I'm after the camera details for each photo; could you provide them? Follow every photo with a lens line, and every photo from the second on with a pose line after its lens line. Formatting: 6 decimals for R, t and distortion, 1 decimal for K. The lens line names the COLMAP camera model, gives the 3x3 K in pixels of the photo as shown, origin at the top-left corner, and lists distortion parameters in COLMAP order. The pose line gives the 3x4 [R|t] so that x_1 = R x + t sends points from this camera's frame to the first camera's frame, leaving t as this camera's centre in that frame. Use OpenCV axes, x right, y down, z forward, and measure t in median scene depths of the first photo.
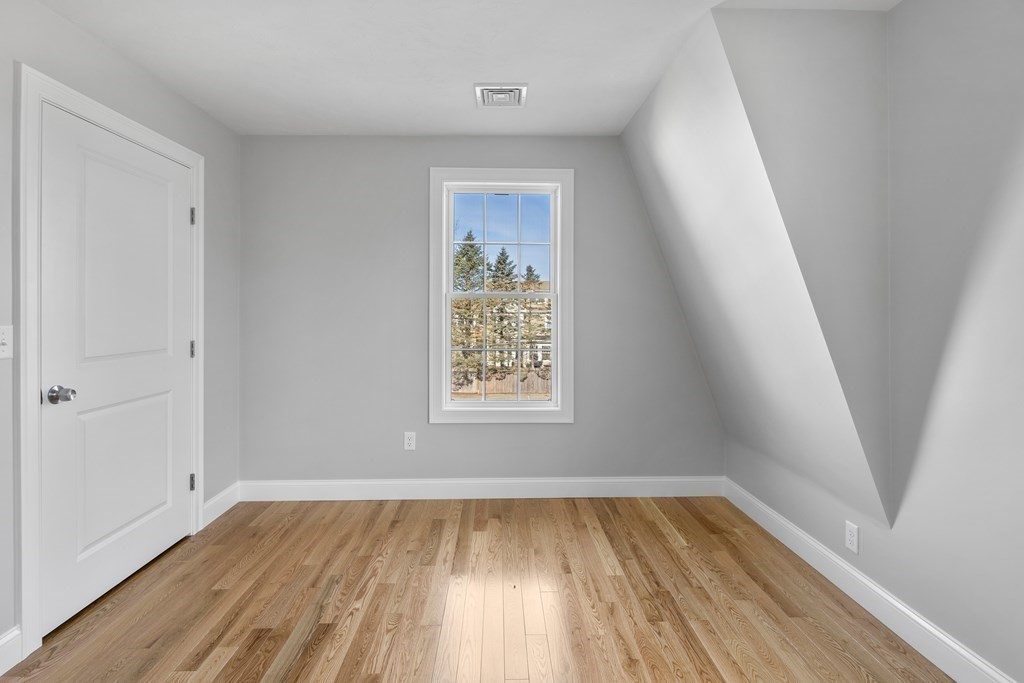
lens RADIAL K [[499.7, 0, 507.5], [0, 499.7, 314.5], [0, 0, 1]] dist [0.003597, -0.006211]
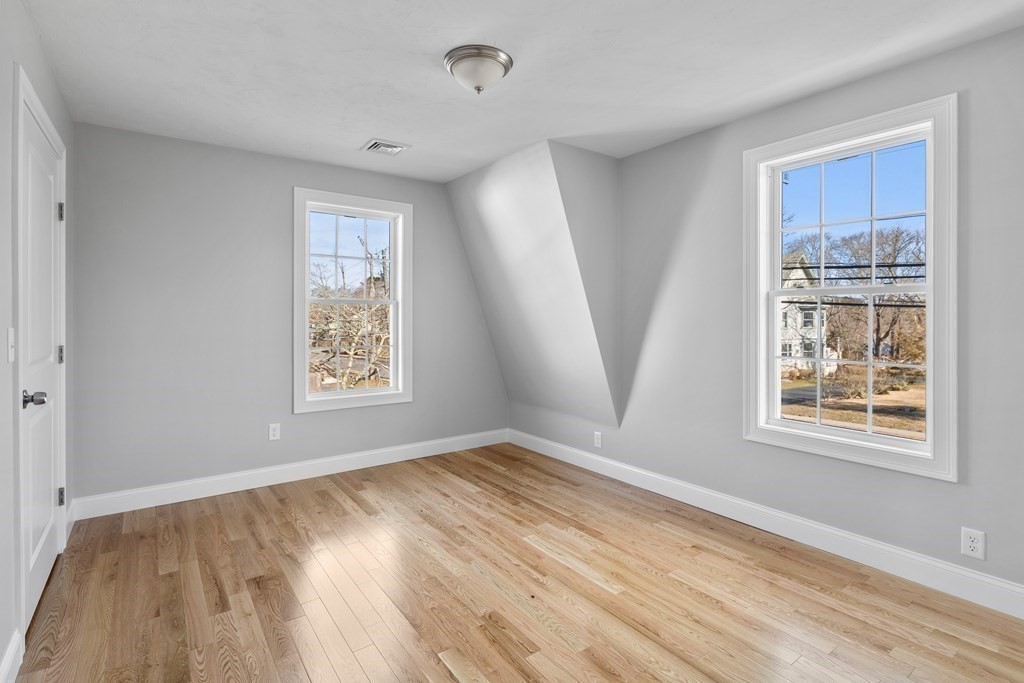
lens RADIAL K [[499.7, 0, 507.5], [0, 499.7, 314.5], [0, 0, 1]] dist [0.003597, -0.006211]
pose [[0.826035, 0.001762, 0.563616, -0.507995], [0.001037, 0.999989, -0.004647, -0.000169], [-0.563617, 0.004423, 0.826024, -0.263348]]
